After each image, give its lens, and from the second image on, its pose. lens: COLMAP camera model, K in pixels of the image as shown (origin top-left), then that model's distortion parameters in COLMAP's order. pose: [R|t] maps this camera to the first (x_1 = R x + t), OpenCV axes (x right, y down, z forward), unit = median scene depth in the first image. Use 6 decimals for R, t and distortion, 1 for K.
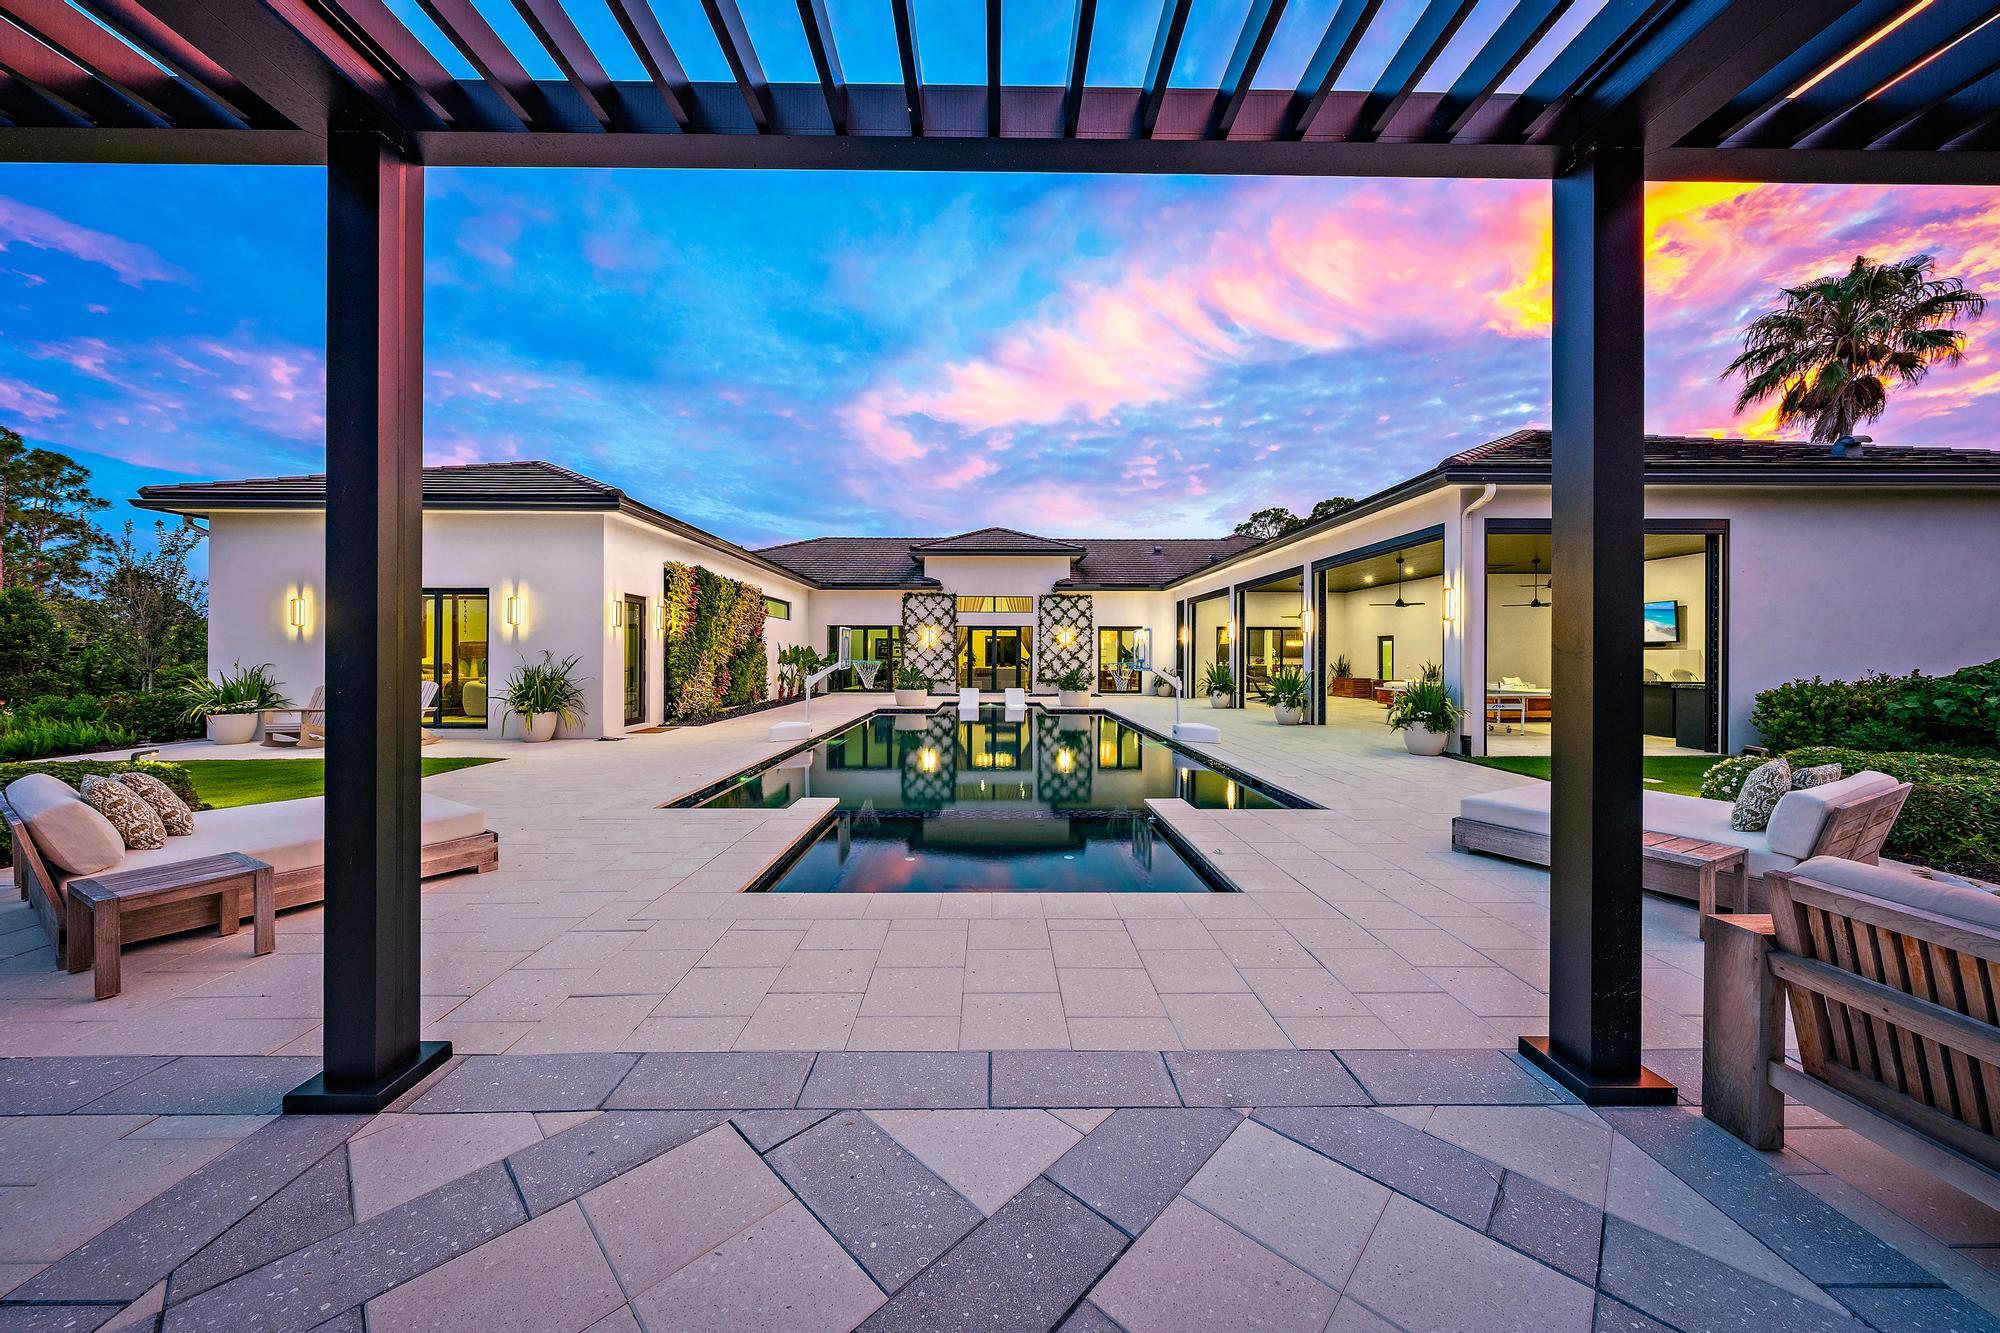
lens RADIAL K [[689.6, 0, 1000.0], [0, 689.6, 666.5], [0, 0, 1]] dist [0.002208, -0.000237]
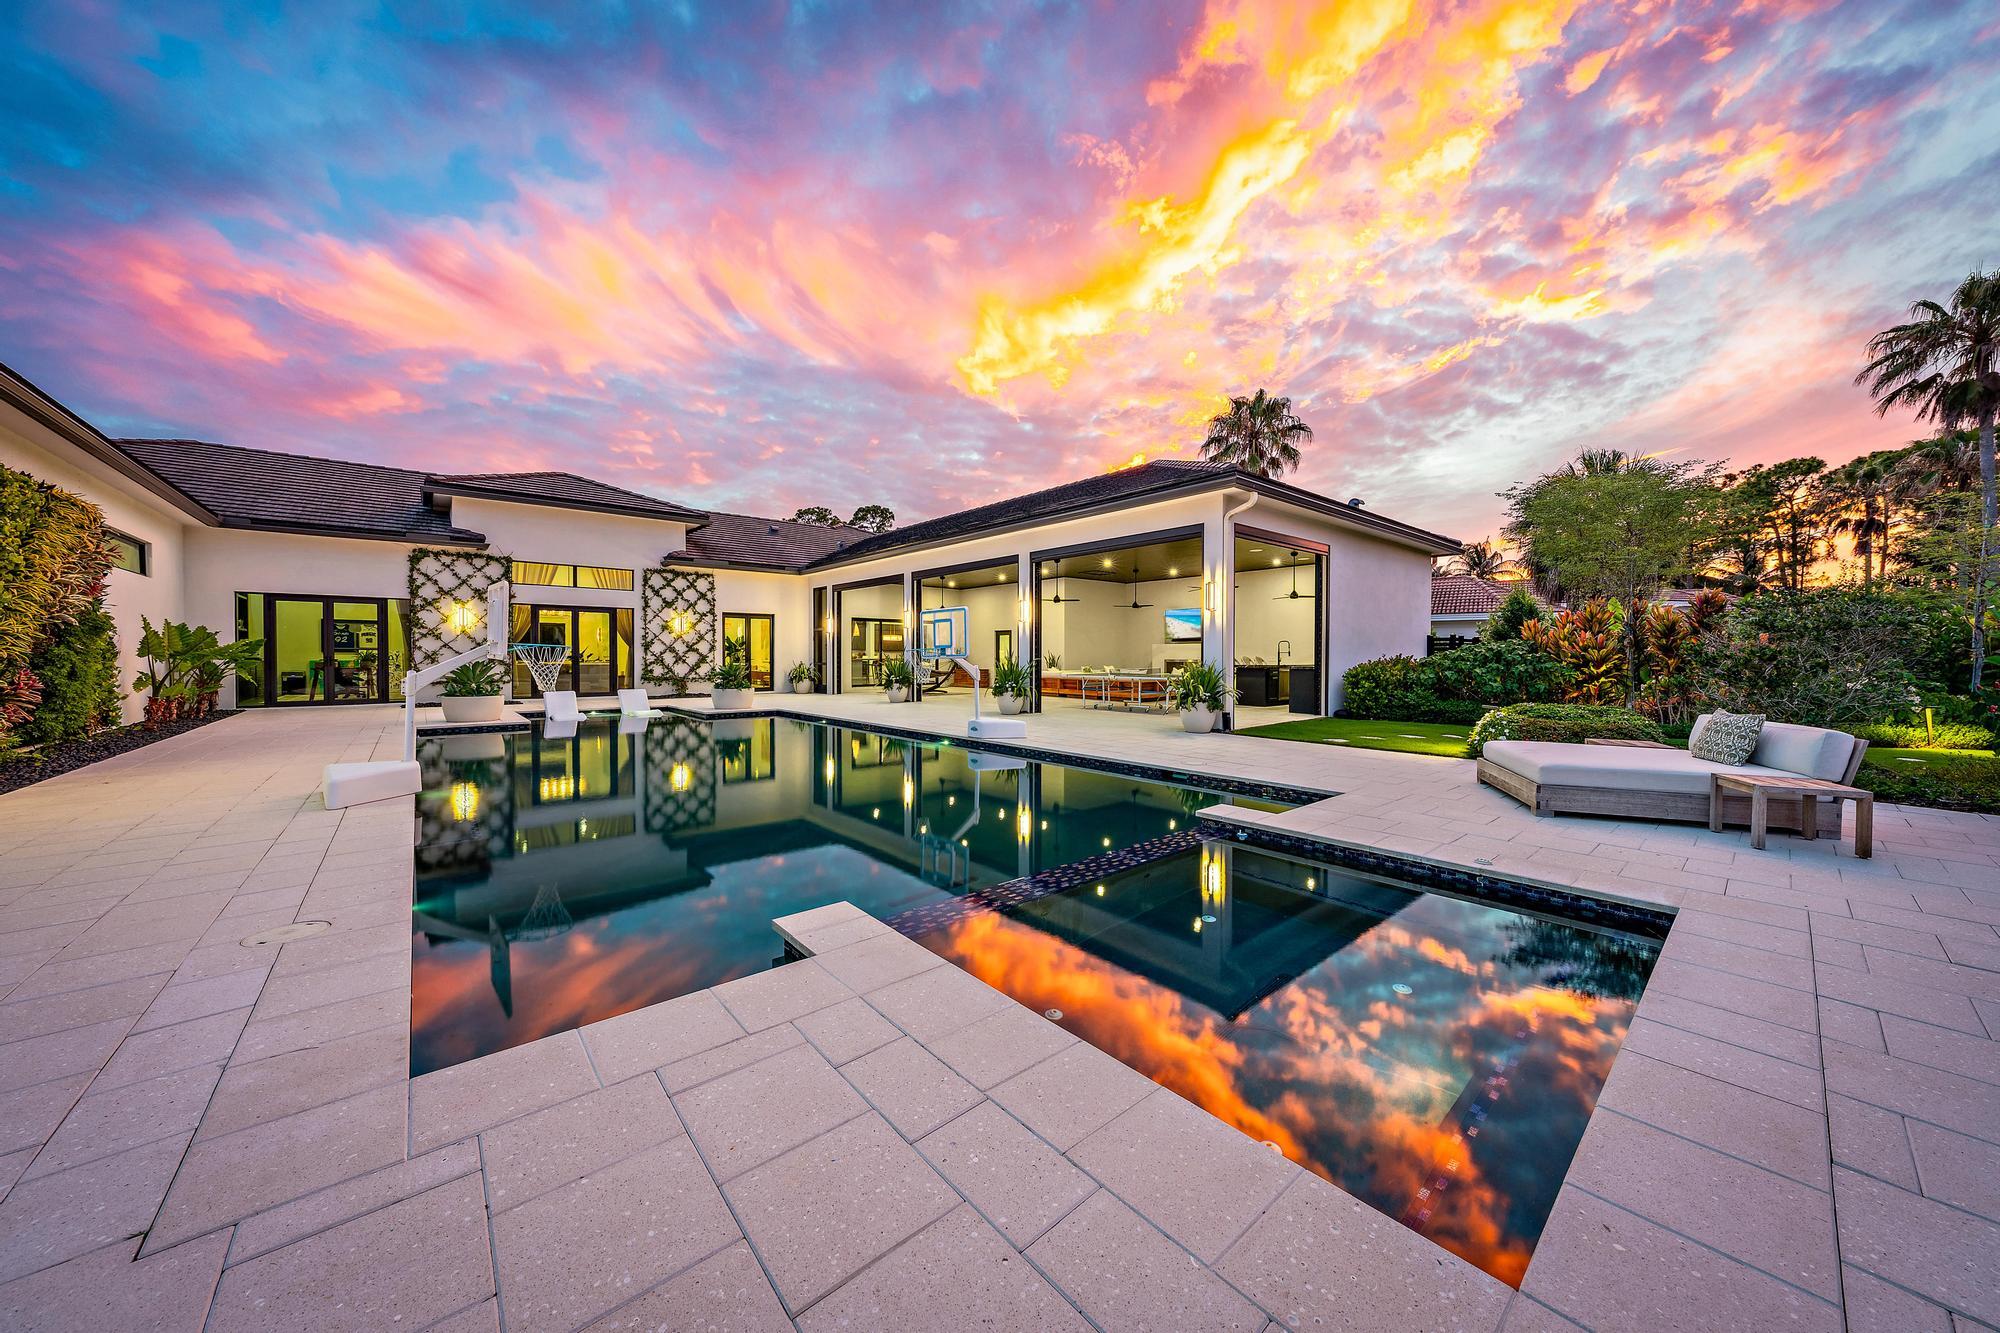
lens RADIAL K [[685.0, 0, 1006.6], [0, 685.0, 675.9], [0, 0, 1]] dist [0.006111, -0.000072]
pose [[0.763929, -0.020563, 0.644973, -0.130382], [0.009715, 0.999745, 0.020367, 0.005028], [-0.645227, -0.009293, 0.763934, 0.146715]]
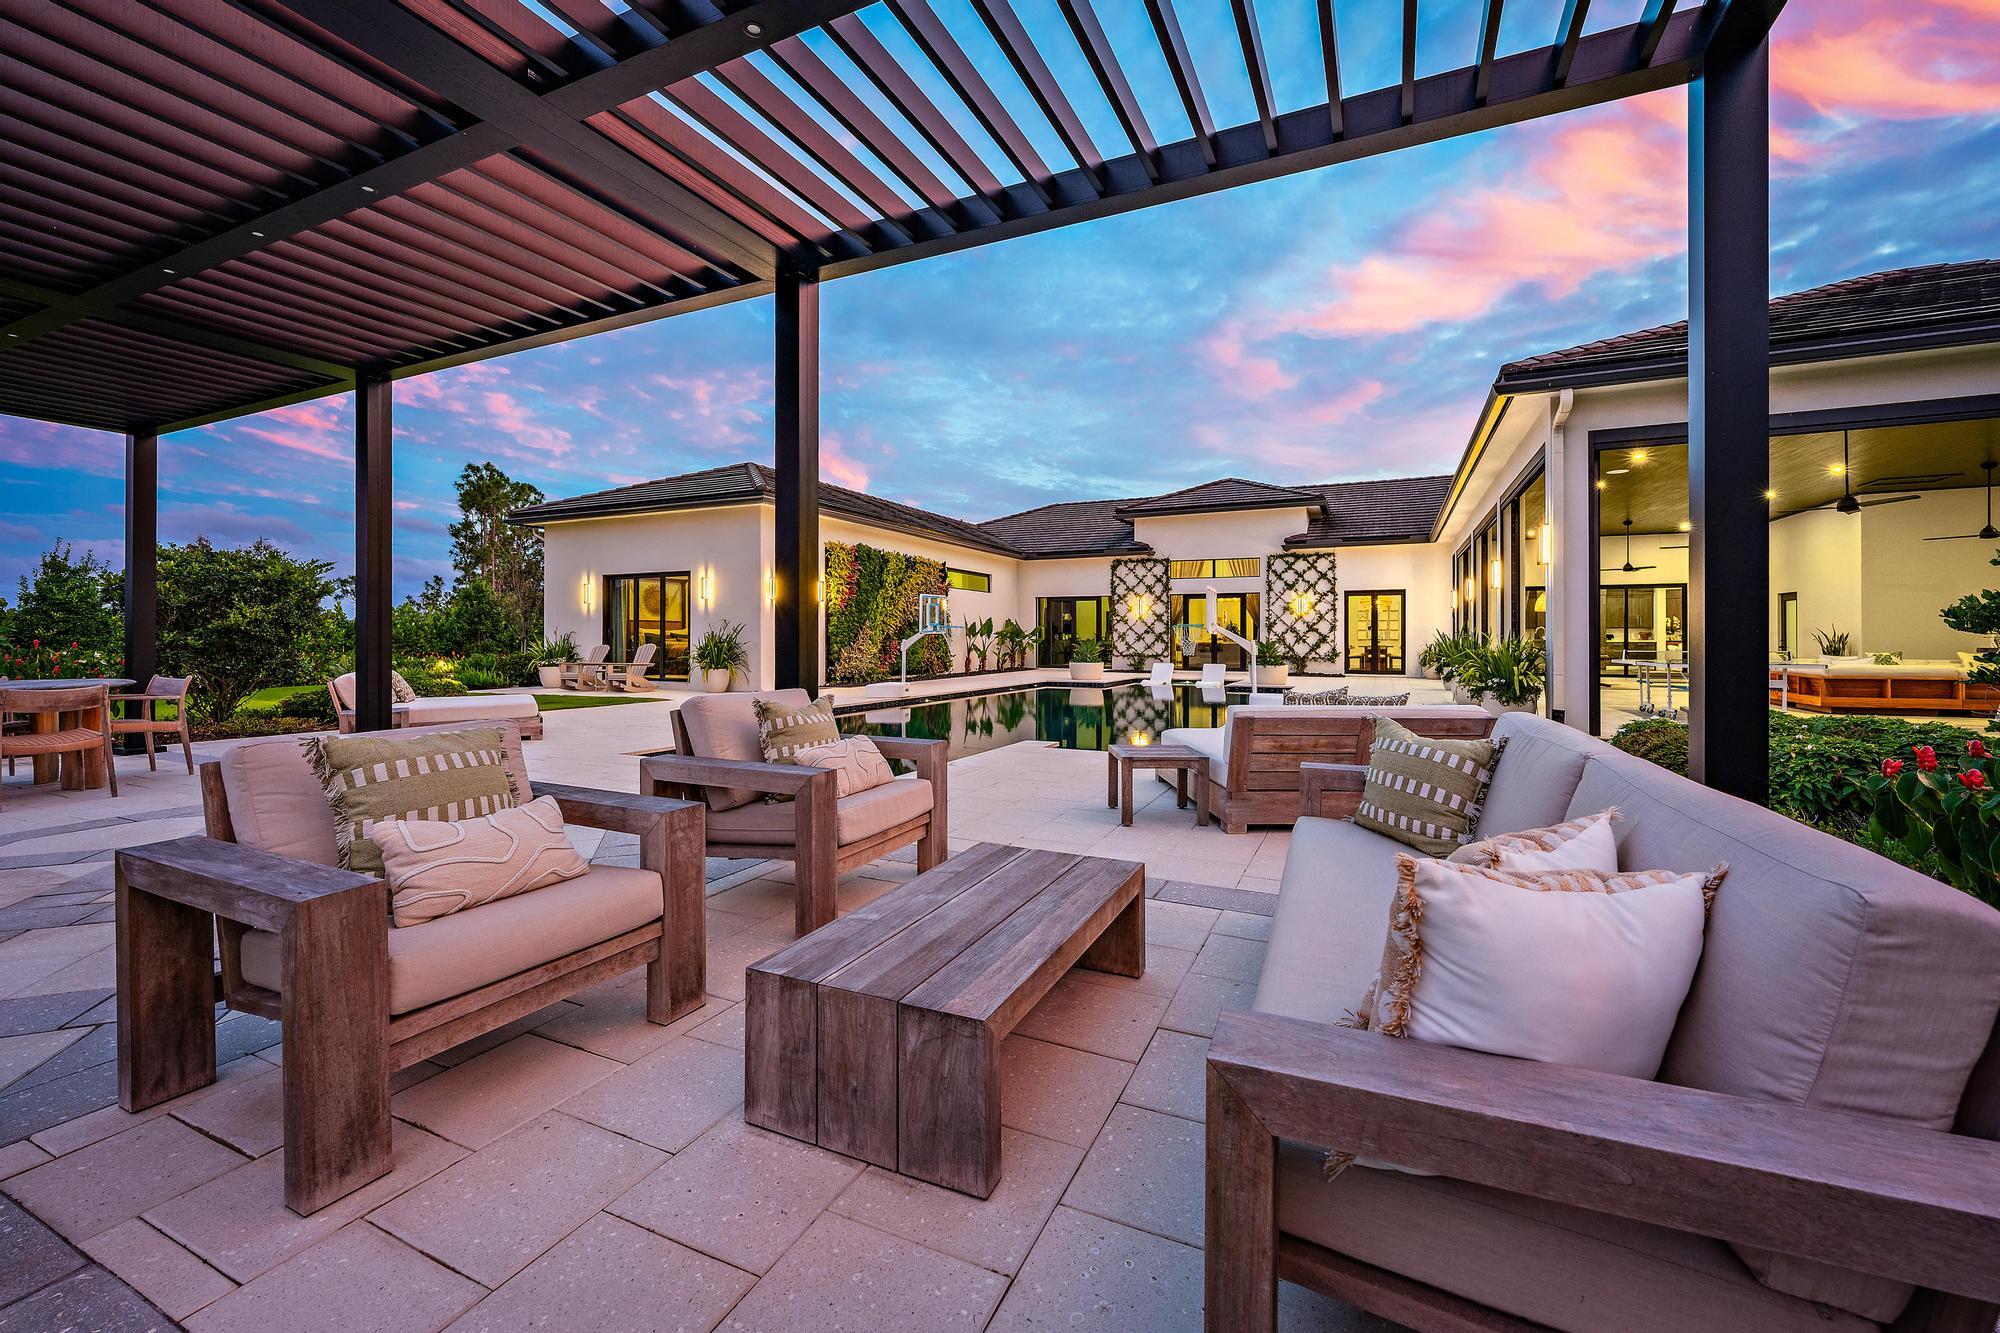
lens RADIAL K [[824.9, 0, 993.9], [0, 824.9, 639.2], [0, 0, 1]] dist [-0.000736, 0.000052]
pose [[0.895345, -0.001208, -0.445372, 0.205592], [-0.005427, 0.999892, -0.013622, 0.014051], [0.445341, 0.014614, 0.895242, -0.048223]]
